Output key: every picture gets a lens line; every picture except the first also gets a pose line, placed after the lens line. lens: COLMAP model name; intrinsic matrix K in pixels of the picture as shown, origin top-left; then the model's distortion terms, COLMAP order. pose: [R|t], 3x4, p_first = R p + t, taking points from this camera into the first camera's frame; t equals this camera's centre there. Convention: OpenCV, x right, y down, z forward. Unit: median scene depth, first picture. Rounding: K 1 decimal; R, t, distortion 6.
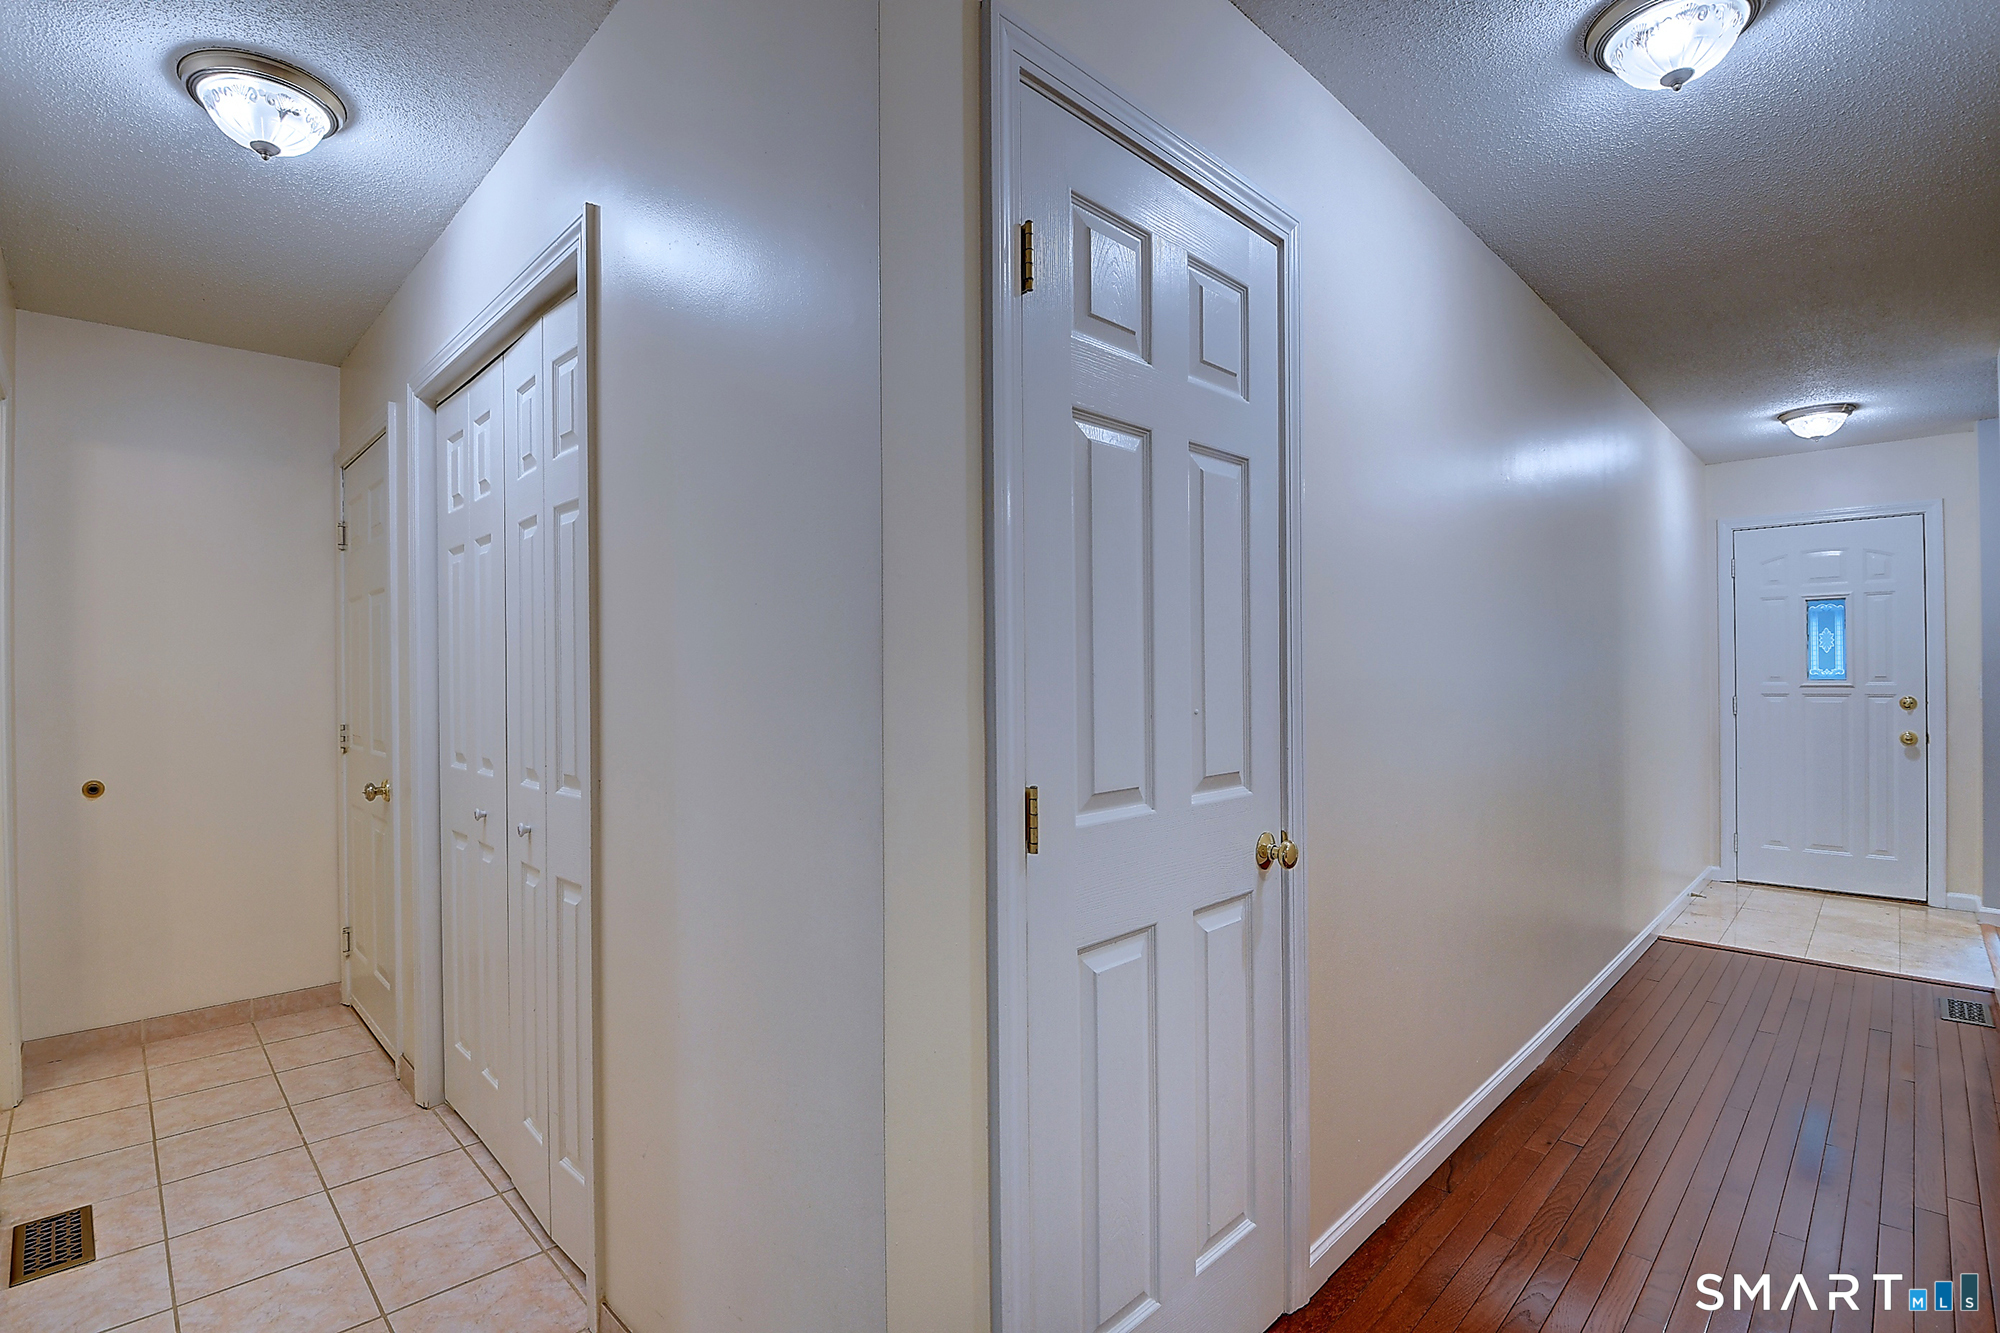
lens RADIAL K [[919.9, 0, 1011.6], [0, 919.9, 674.4], [0, 0, 1]] dist [-0.004334, -0.001581]
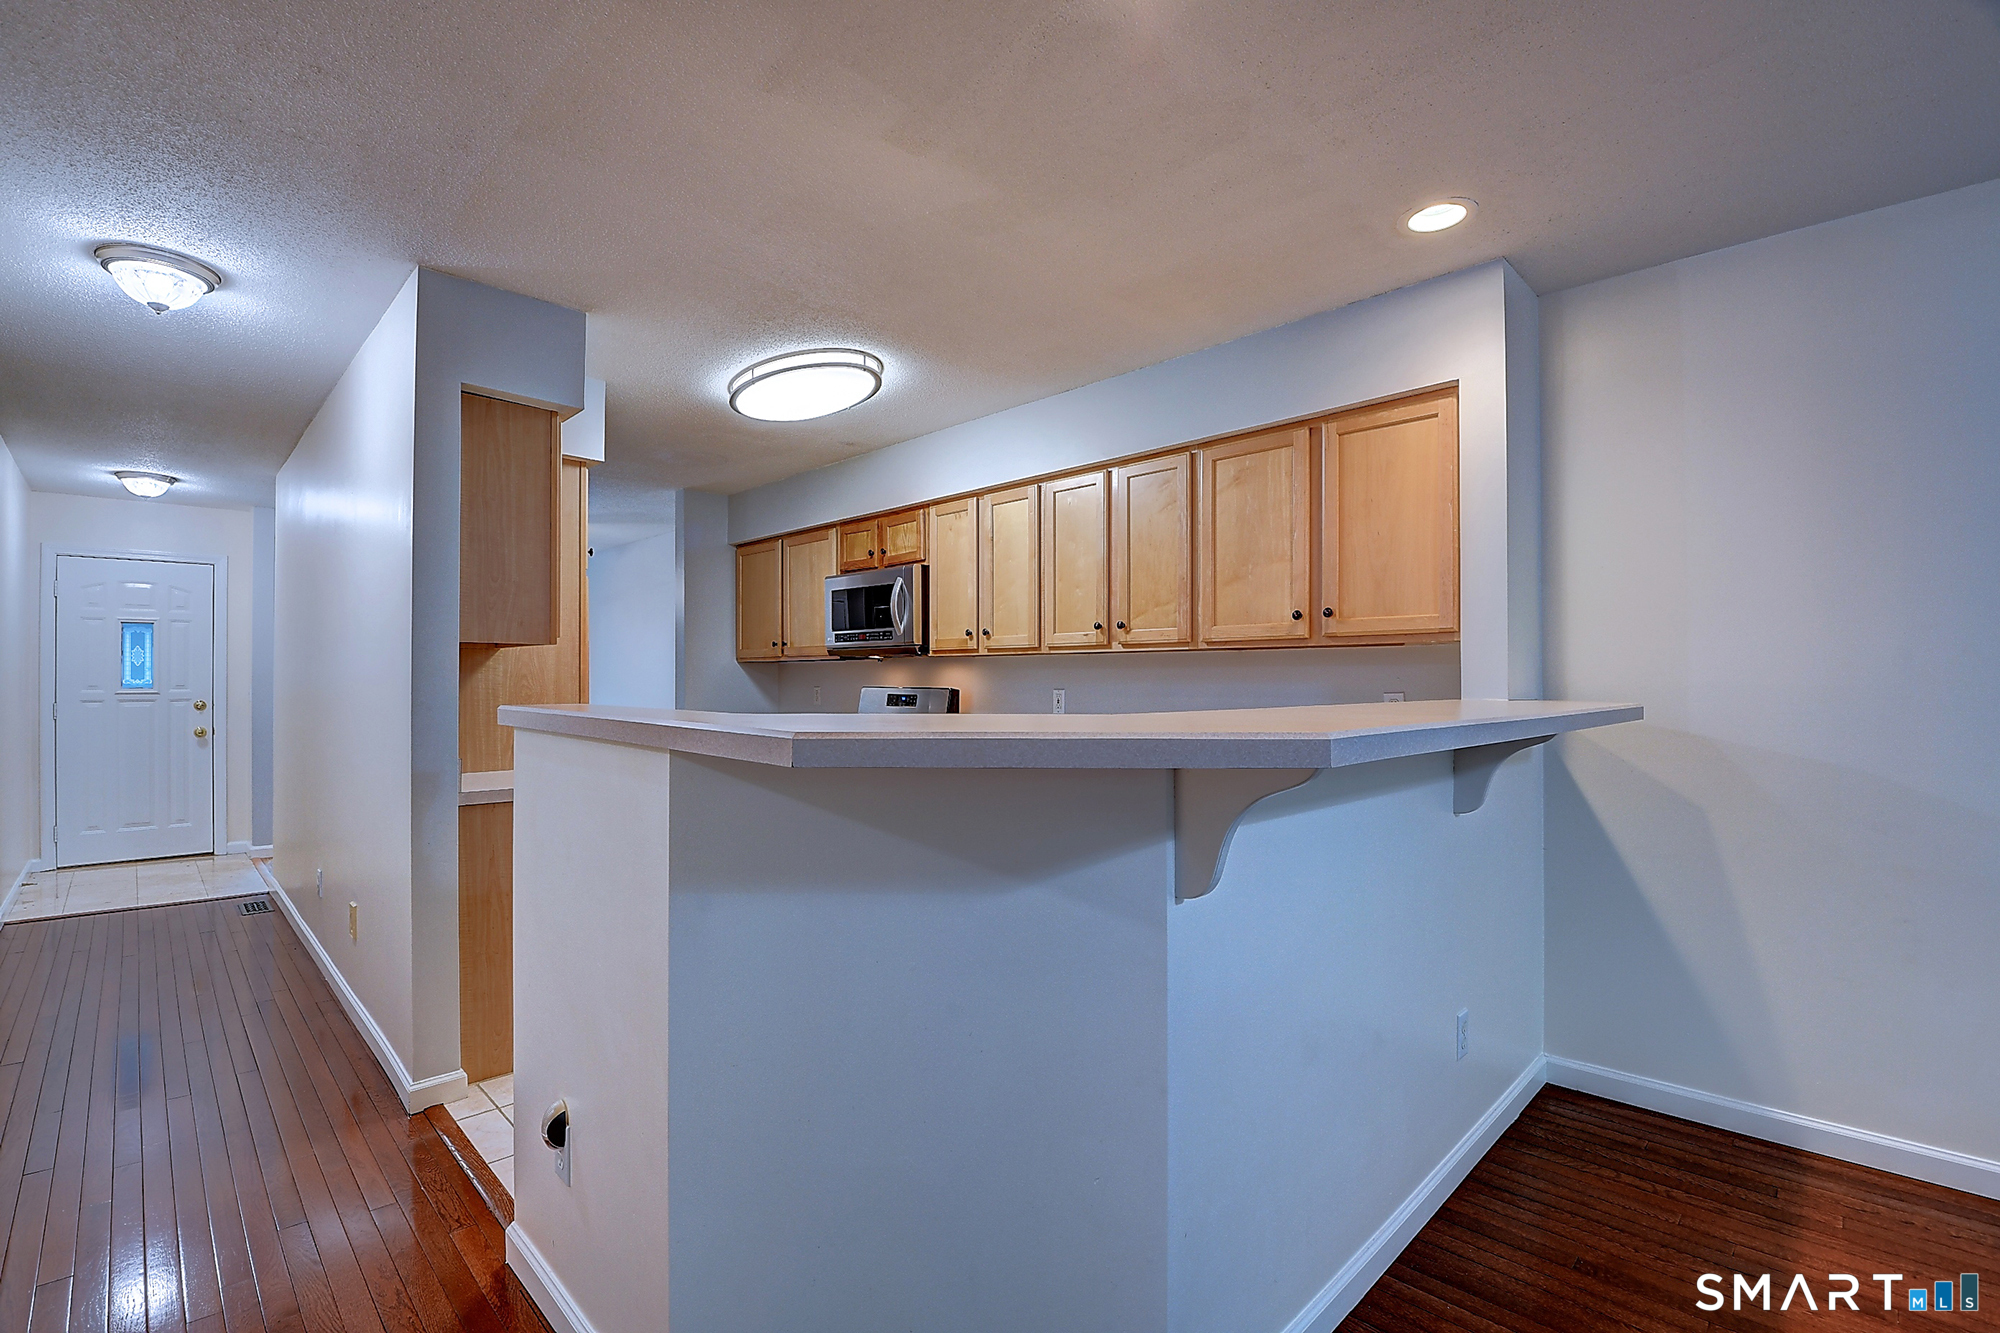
lens RADIAL K [[919.9, 0, 1011.6], [0, 919.9, 674.7], [0, 0, 1]] dist [-0.004334, -0.001581]
pose [[0.021099, 0.010349, 0.999724, -0.316937], [0.001165, 0.999945, -0.010376, 0.002272], [-0.999777, 0.001383, 0.021086, -0.199065]]
